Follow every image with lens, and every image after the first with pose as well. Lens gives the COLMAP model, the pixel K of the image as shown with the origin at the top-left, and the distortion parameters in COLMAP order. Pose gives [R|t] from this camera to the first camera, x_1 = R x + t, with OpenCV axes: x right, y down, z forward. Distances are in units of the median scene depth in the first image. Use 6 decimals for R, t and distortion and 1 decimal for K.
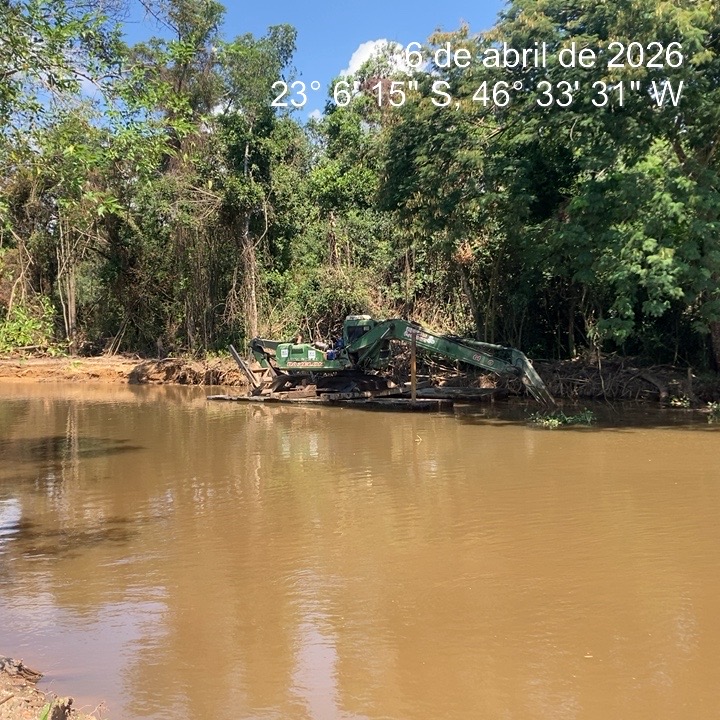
lens RADIAL K [[987.2, 0, 320.7], [0, 987.2, 359.5], [0, 0, 1]] dist [0.035177, -0.014340]
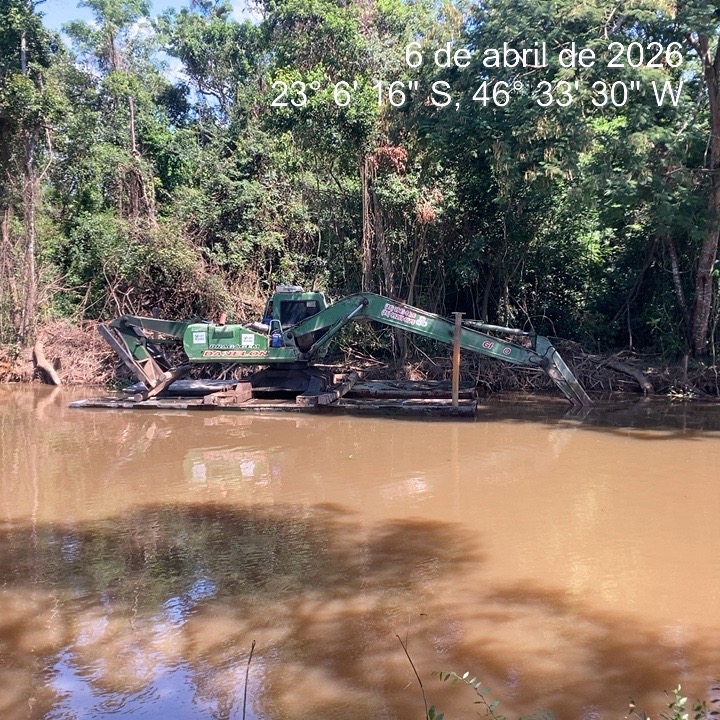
lens RADIAL K [[1008.1, 0, 339.5], [0, 1008.1, 359.1], [0, 0, 1]] dist [0.197927, -0.708231]
pose [[0.834008, -0.013093, 0.551597, -0.293753], [-0.002243, 0.999630, 0.027118, -0.009239], [-0.551748, -0.023854, 0.833670, 0.297868]]
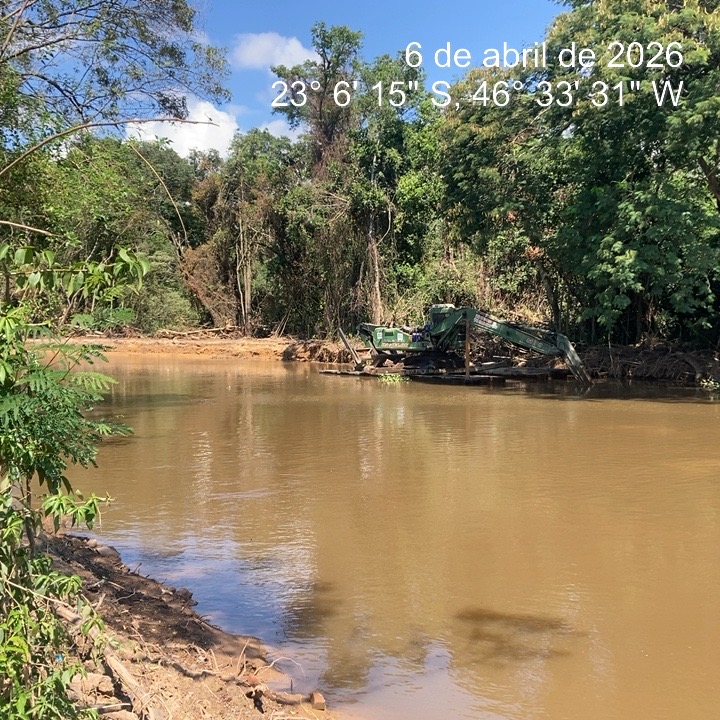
lens RADIAL K [[986.2, 0, 348.8], [0, 986.2, 354.4], [0, 0, 1]] dist [0.193349, -0.492167]
pose [[0.976054, 0.017120, -0.216853, 0.156399], [-0.015296, 0.999832, 0.010089, 0.004148], [0.216990, -0.006531, 0.976152, -0.142820]]
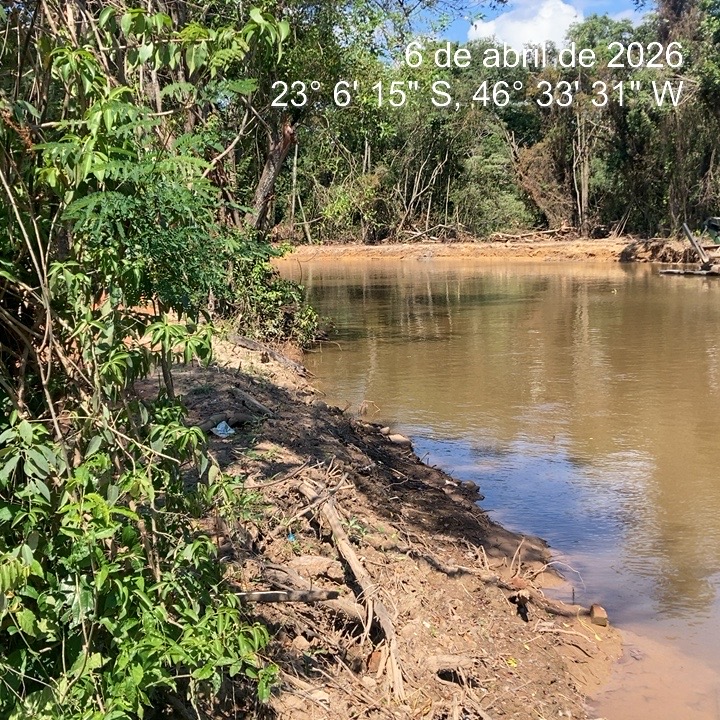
lens RADIAL K [[987.9, 0, 340.1], [0, 987.9, 346.5], [0, 0, 1]] dist [0.161205, -0.597186]
pose [[0.844131, 0.050905, -0.533715, 0.158851], [0.001255, 0.995292, 0.096915, 0.011245], [0.536136, -0.082479, 0.840093, -0.118824]]
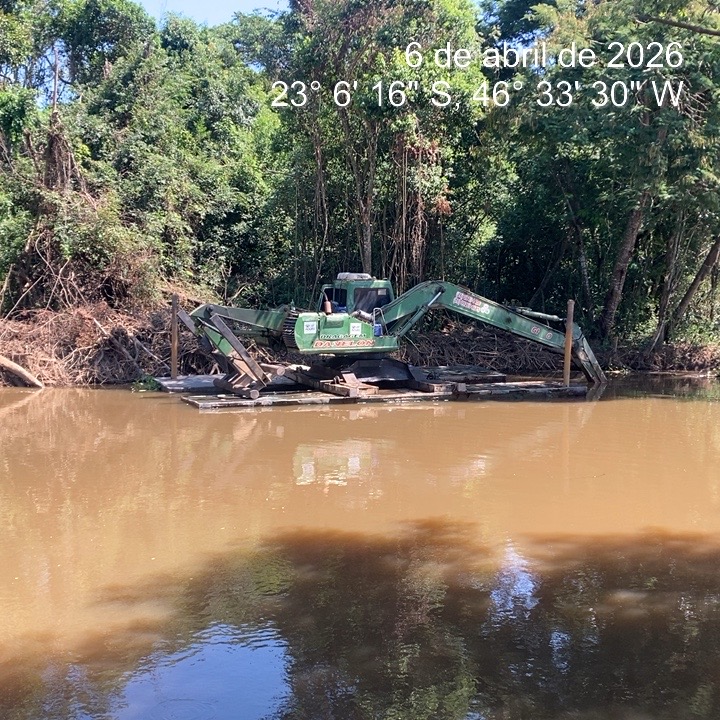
lens RADIAL K [[1008.1, 0, 339.5], [0, 1008.1, 359.1], [0, 0, 1]] dist [0.197927, -0.708231]
pose [[0.428959, -0.039247, 0.902471, -0.533070], [0.007243, 0.999173, 0.040010, -0.010218], [-0.903295, -0.010626, 0.428888, 0.590239]]
